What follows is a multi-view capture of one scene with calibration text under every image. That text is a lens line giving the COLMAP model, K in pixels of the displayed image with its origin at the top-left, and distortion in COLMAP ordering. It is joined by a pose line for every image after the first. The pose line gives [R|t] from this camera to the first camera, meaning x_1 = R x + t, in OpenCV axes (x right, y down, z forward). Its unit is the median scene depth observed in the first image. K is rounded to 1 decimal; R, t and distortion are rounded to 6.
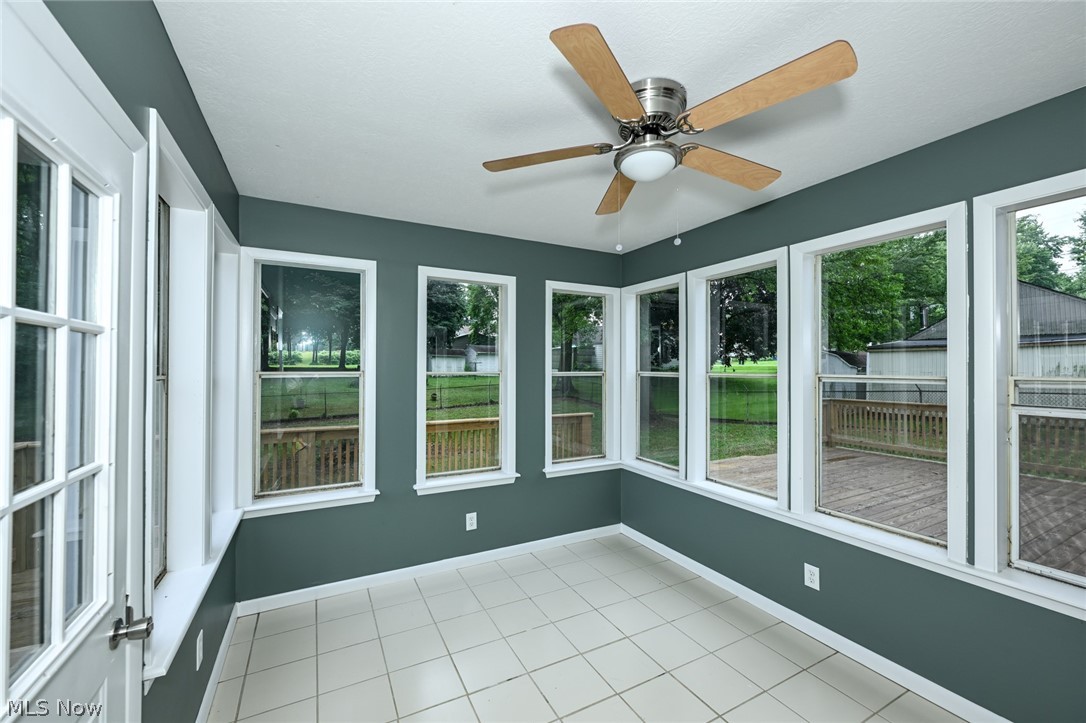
lens RADIAL K [[432.8, 0, 545.7], [0, 432.8, 362.2], [0, 0, 1]] dist [-0.000086, 0.000043]
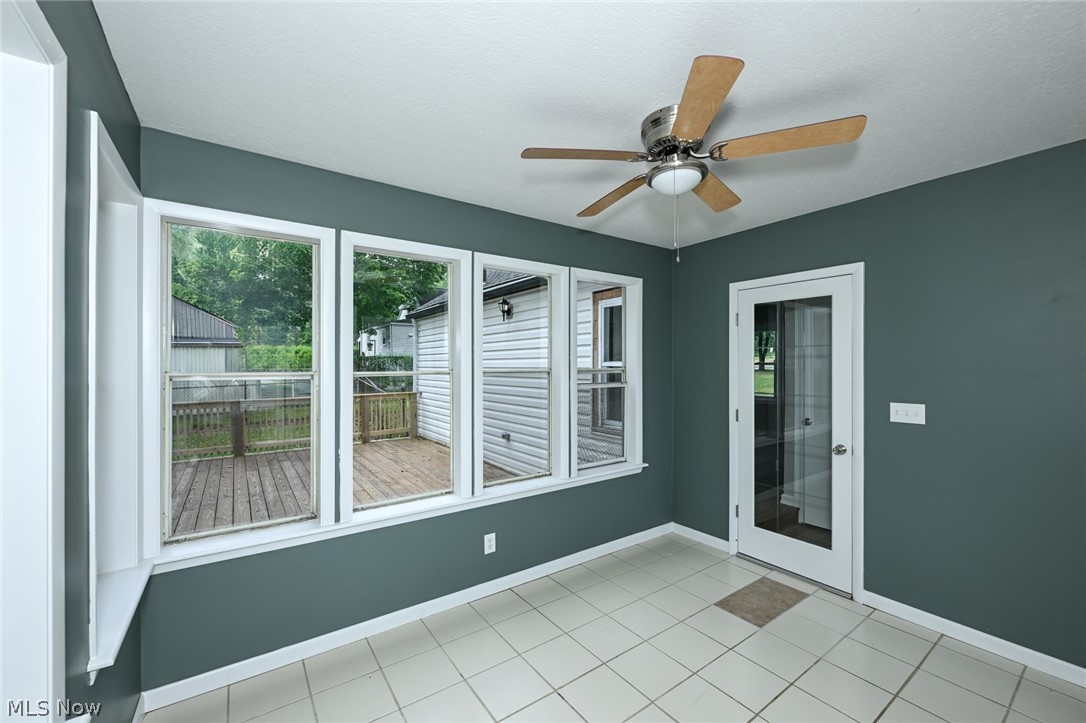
lens RADIAL K [[426.7, 0, 539.6], [0, 426.7, 365.8], [0, 0, 1]] dist [-0.002063, -0.000107]
pose [[-0.120186, -0.003228, 0.992746, -0.477285], [-0.009444, 0.999953, 0.002108, 0.010168], [-0.992706, -0.009122, -0.120211, 0.881657]]
